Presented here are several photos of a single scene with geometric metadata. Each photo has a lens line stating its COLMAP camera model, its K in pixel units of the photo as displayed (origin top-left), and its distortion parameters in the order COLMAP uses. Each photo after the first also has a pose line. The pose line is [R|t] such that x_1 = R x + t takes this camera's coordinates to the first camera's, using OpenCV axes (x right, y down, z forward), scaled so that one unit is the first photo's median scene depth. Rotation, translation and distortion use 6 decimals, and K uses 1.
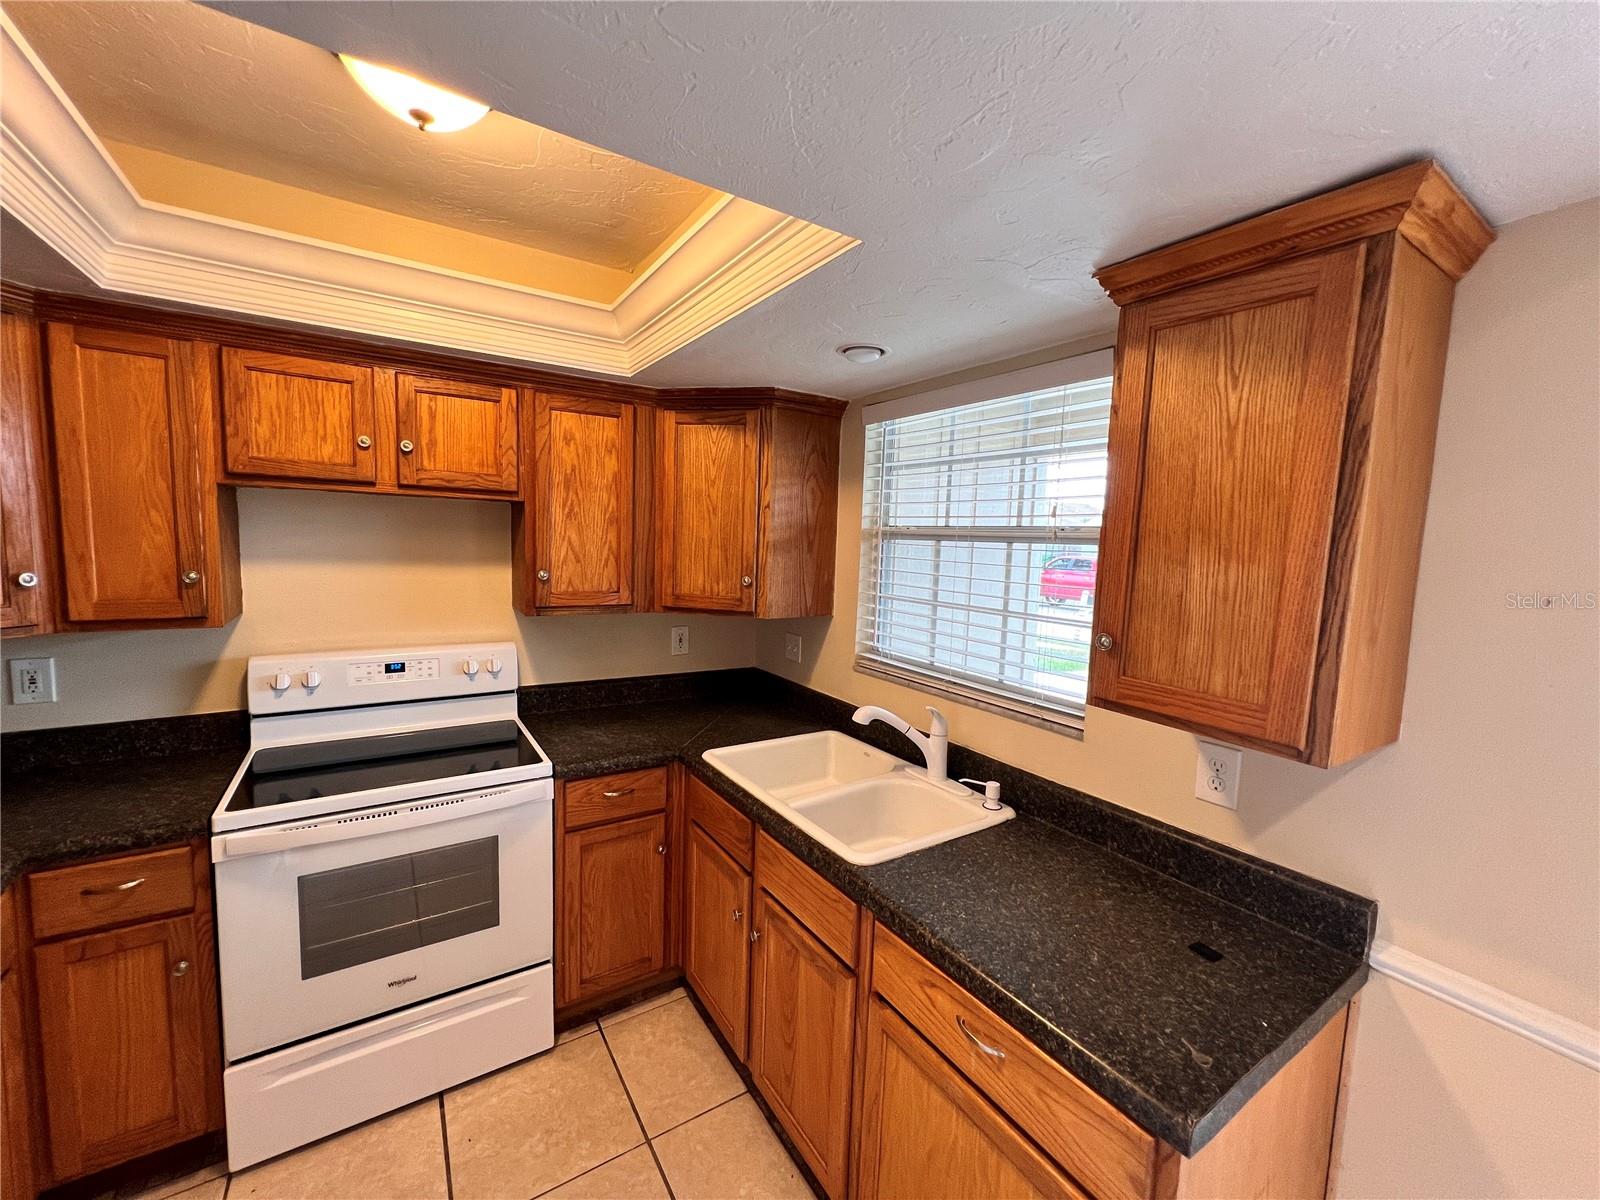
lens RADIAL K [[638.4, 0, 796.9], [0, 638.4, 597.0], [0, 0, 1]] dist [-0.002669, 0.000557]
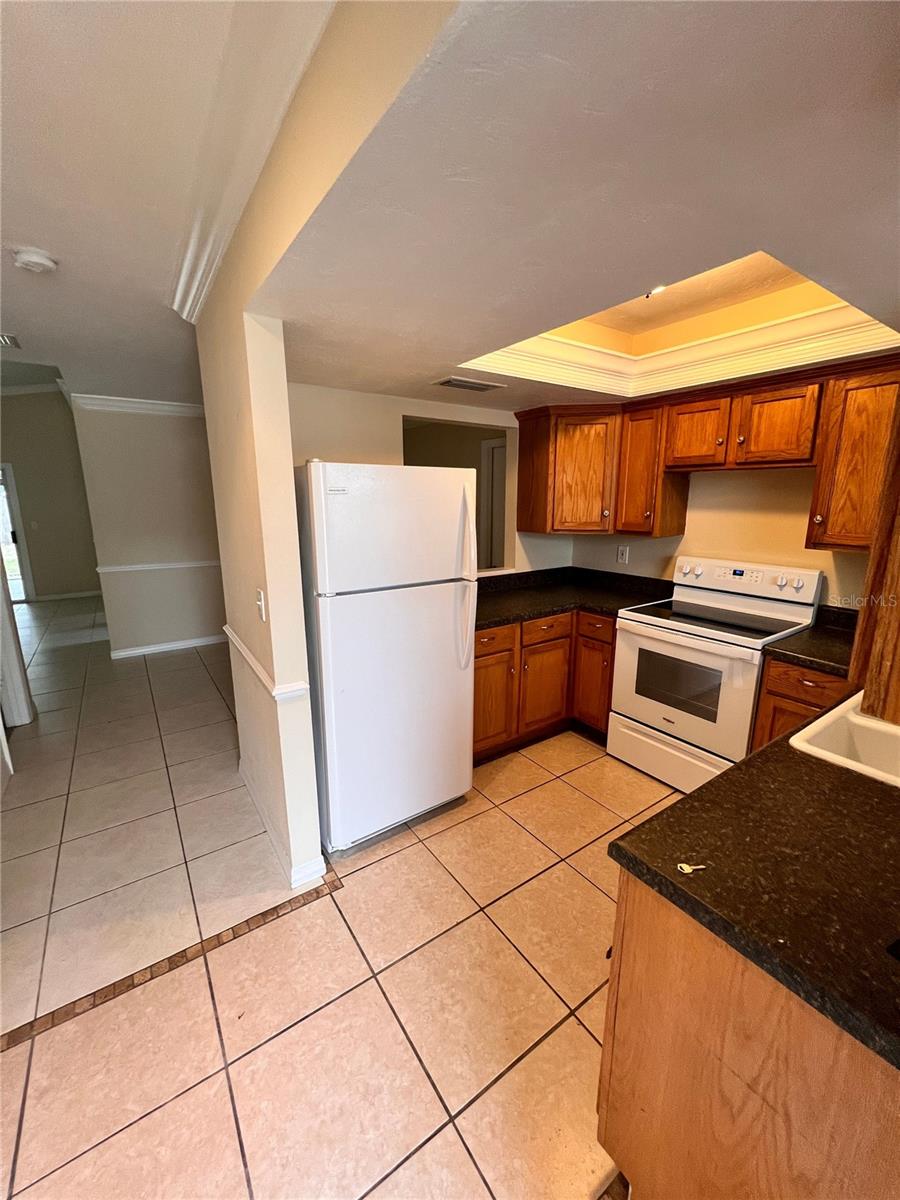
lens RADIAL K [[478.8, 0, 450.7], [0, 478.8, 598.4], [0, 0, 1]] dist [-0.002669, 0.000557]
pose [[0.026059, 0.174963, -0.984230, 0.682274], [-0.091202, 0.980875, 0.171951, 0.030663], [0.995491, 0.085283, 0.041518, 0.204005]]
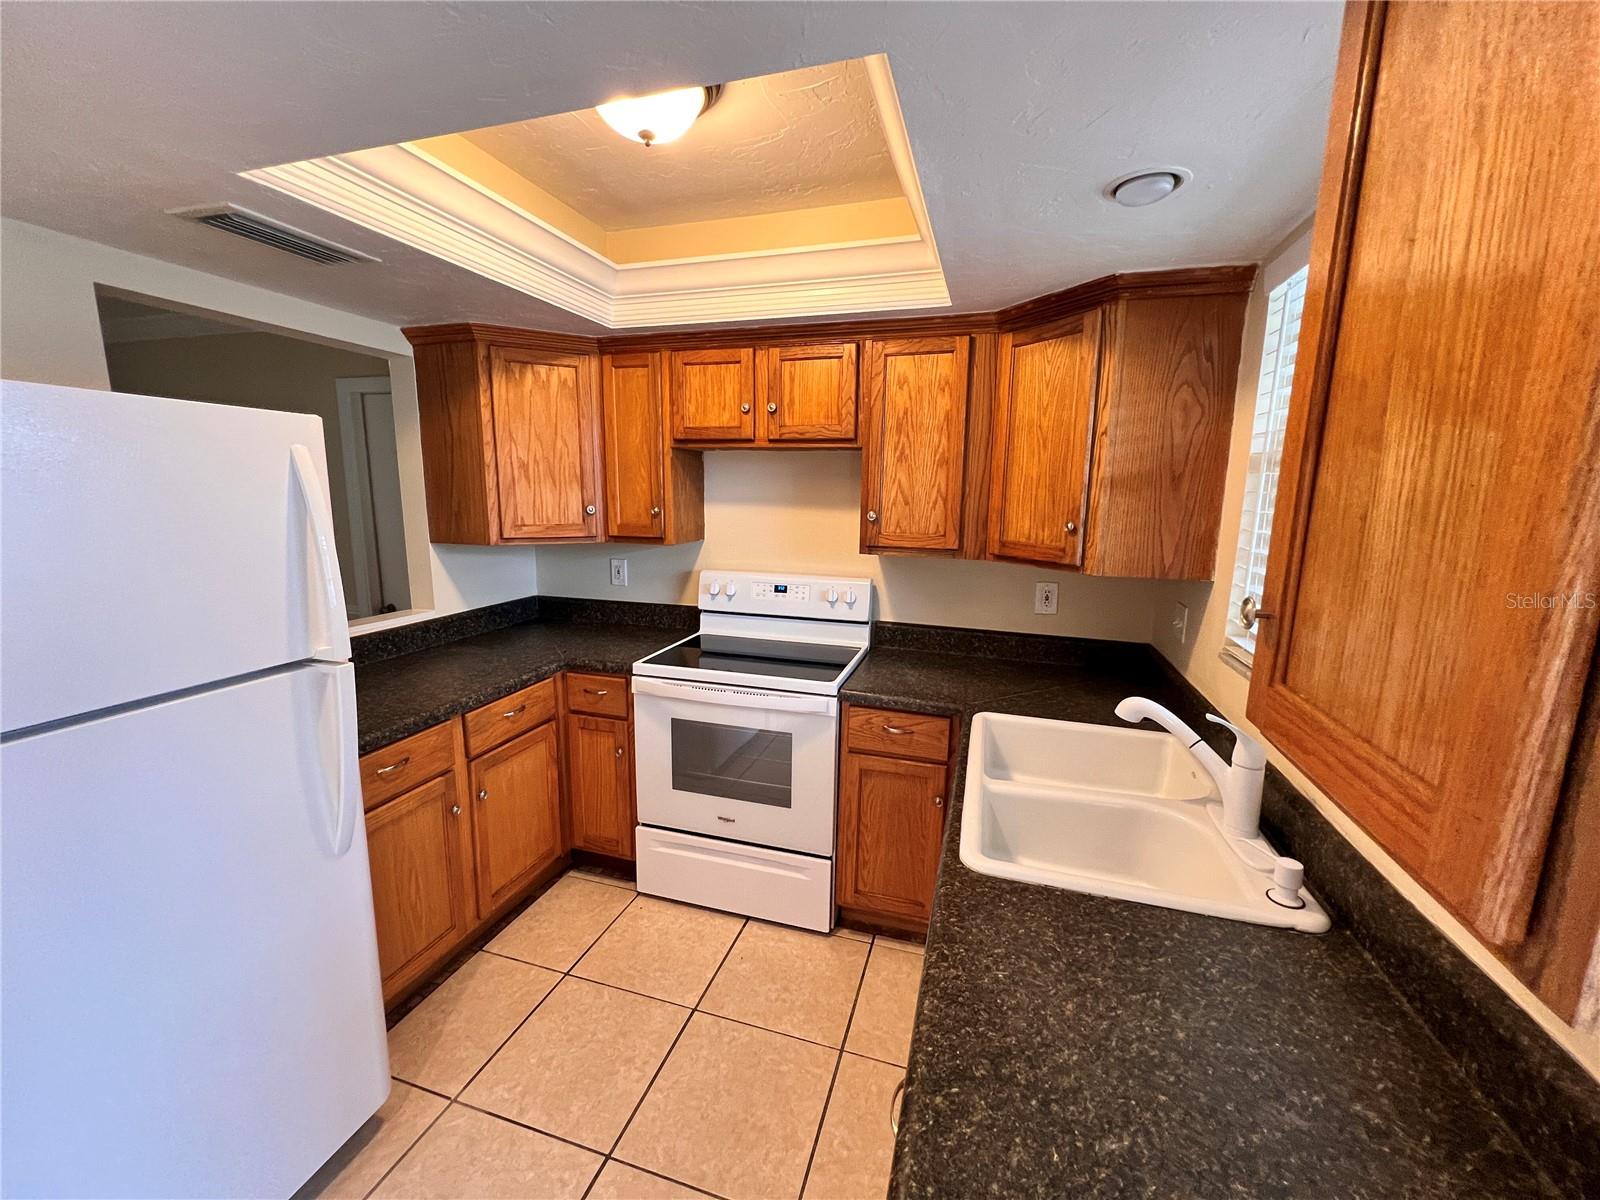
lens RADIAL K [[638.4, 0, 797.4], [0, 638.4, 597.7], [0, 0, 1]] dist [-0.002669, 0.000557]
pose [[0.638865, 0.105081, -0.762108, 0.388327], [-0.064598, 0.994456, 0.082967, 0.023498], [0.766602, -0.003774, 0.642112, 0.235870]]
